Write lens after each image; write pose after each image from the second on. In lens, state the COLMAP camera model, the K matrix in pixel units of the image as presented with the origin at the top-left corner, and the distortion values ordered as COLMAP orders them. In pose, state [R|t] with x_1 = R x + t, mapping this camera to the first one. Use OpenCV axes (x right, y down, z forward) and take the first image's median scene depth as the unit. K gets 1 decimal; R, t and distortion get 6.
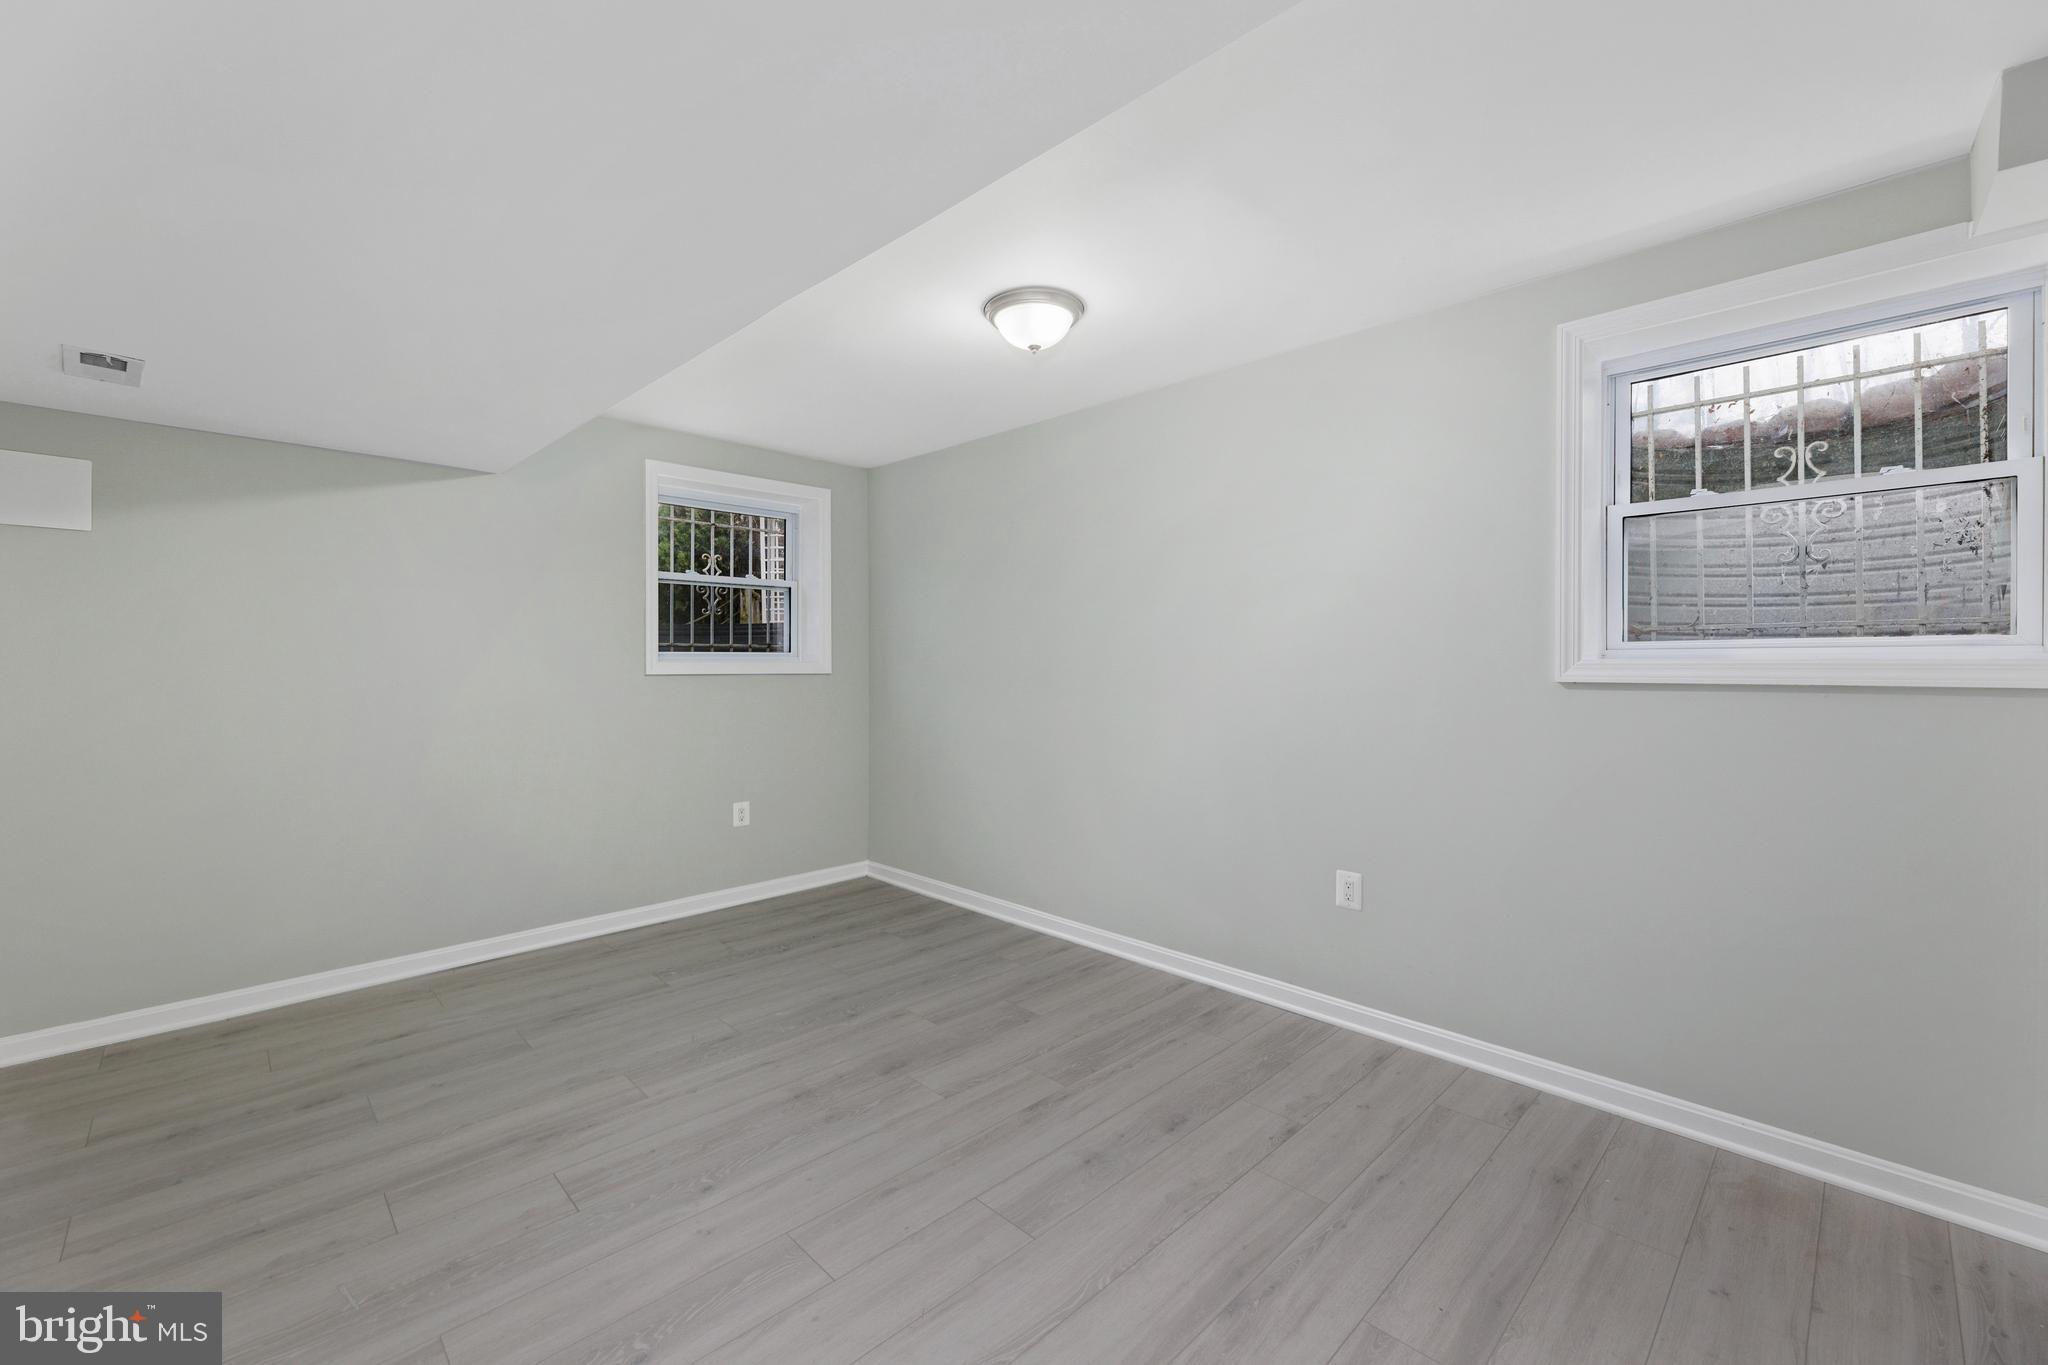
lens RADIAL K [[821.0, 0, 1022.6], [0, 821.0, 666.7], [0, 0, 1]] dist [0.003738, -0.000111]
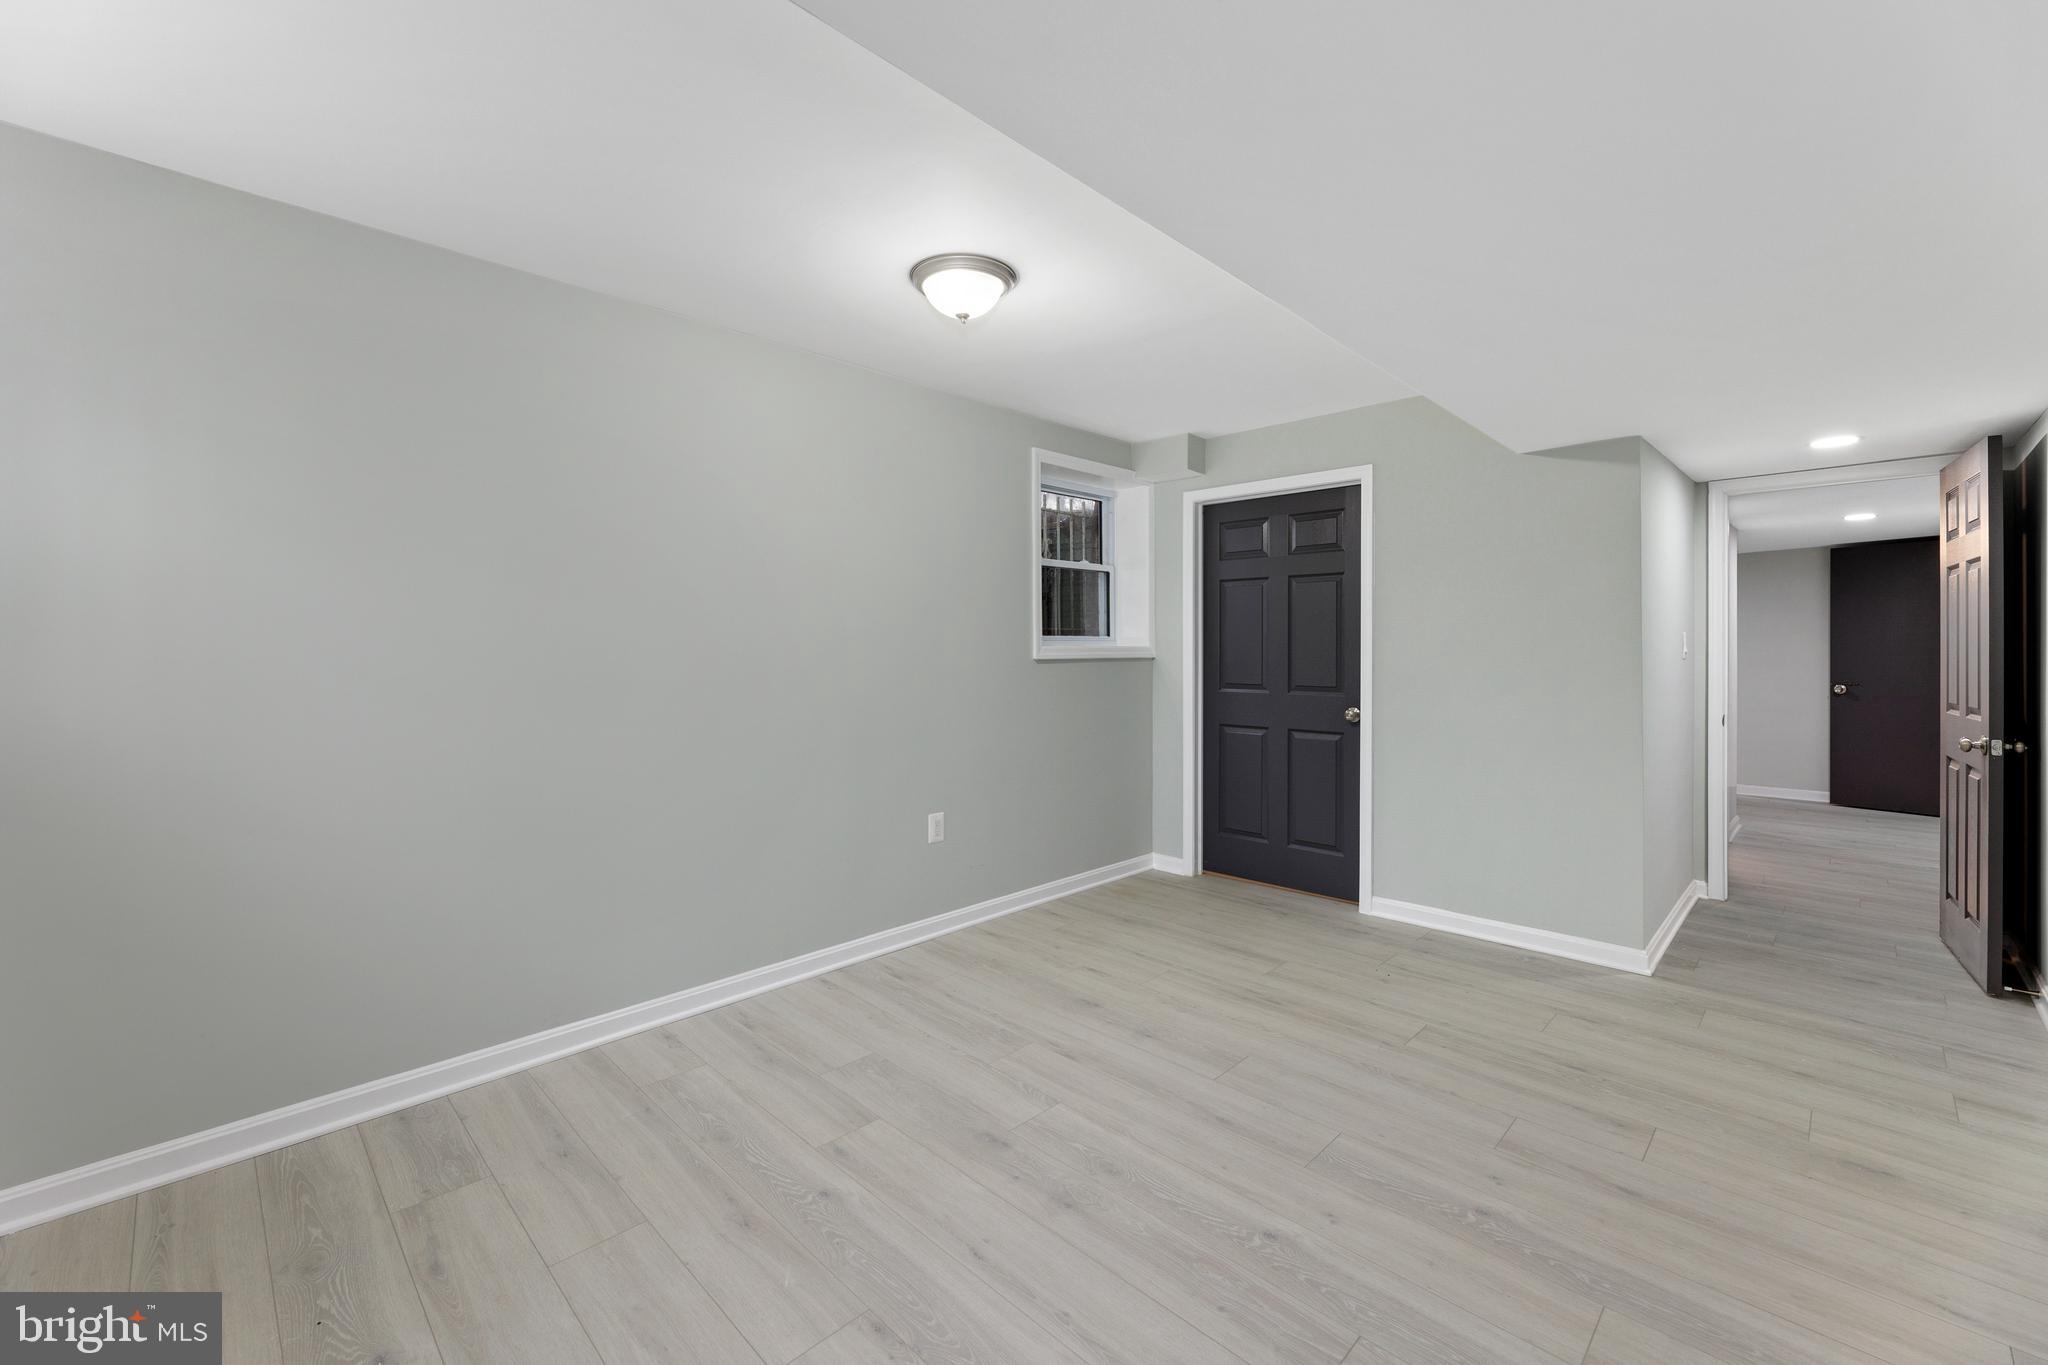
lens RADIAL K [[821.0, 0, 1006.5], [0, 821.0, 647.1], [0, 0, 1]] dist [0.003738, -0.000111]
pose [[0.026729, -0.001055, 0.999642, -0.912228], [0.011575, 0.999933, 0.000746, -0.008452], [-0.999576, 0.011551, 0.026740, 0.889466]]
